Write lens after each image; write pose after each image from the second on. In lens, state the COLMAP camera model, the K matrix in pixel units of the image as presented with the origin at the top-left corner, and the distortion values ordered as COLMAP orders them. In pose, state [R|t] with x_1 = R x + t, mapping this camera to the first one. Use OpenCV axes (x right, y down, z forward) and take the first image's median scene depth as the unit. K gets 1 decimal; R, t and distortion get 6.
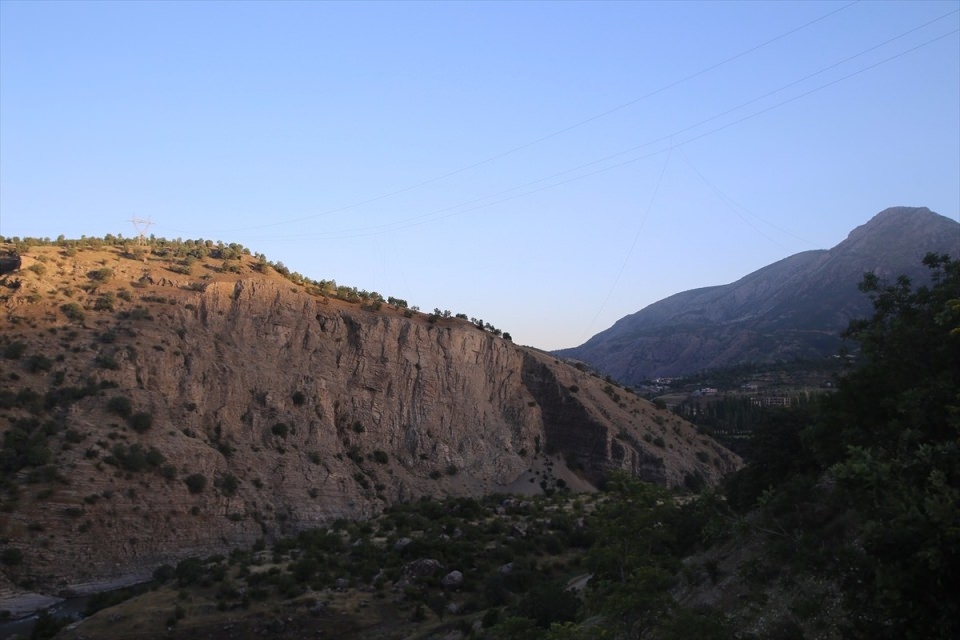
lens RADIAL K [[1002.7, 0, 480.0], [0, 1002.7, 320.0], [0, 0, 1]] dist [0.016610, 0.146931]
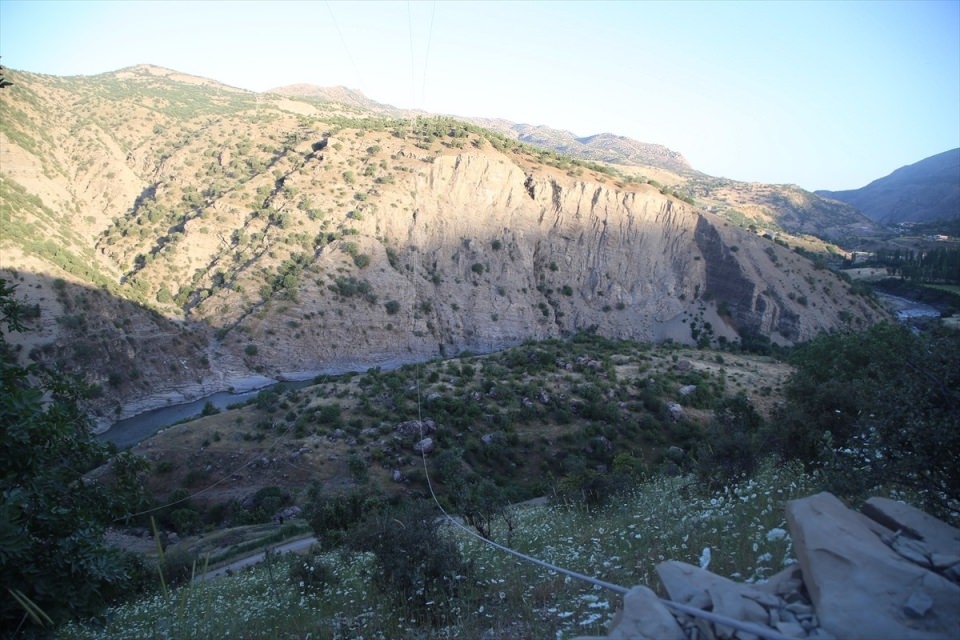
lens RADIAL K [[662.1, 0, 480.0], [0, 662.1, 320.0], [0, 0, 1]] dist [-0.130612, 0.079357]
pose [[0.900657, 0.118829, -0.417968, 0.179394], [-0.013657, 0.969148, 0.246102, -0.041553], [0.434316, -0.215945, 0.874492, 0.197506]]
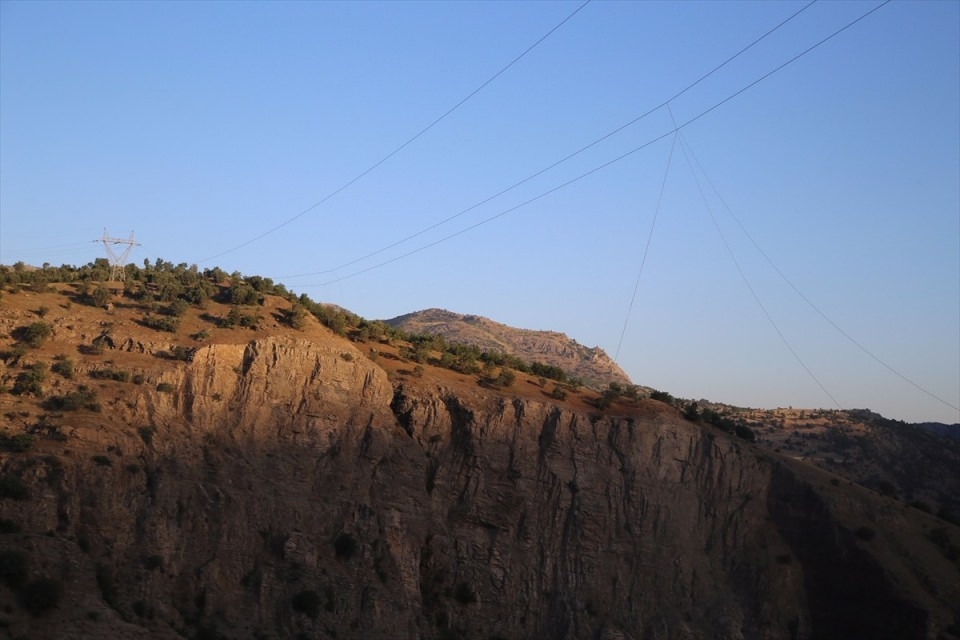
lens RADIAL K [[1588.1, 0, 480.0], [0, 1588.1, 320.0], [0, 0, 1]] dist [0.233529, 0.067601]
pose [[0.975497, -0.005781, -0.219935, 0.097405], [-0.000405, 0.999606, -0.028070, -0.025831], [0.220010, 0.027471, 0.975111, 0.116998]]
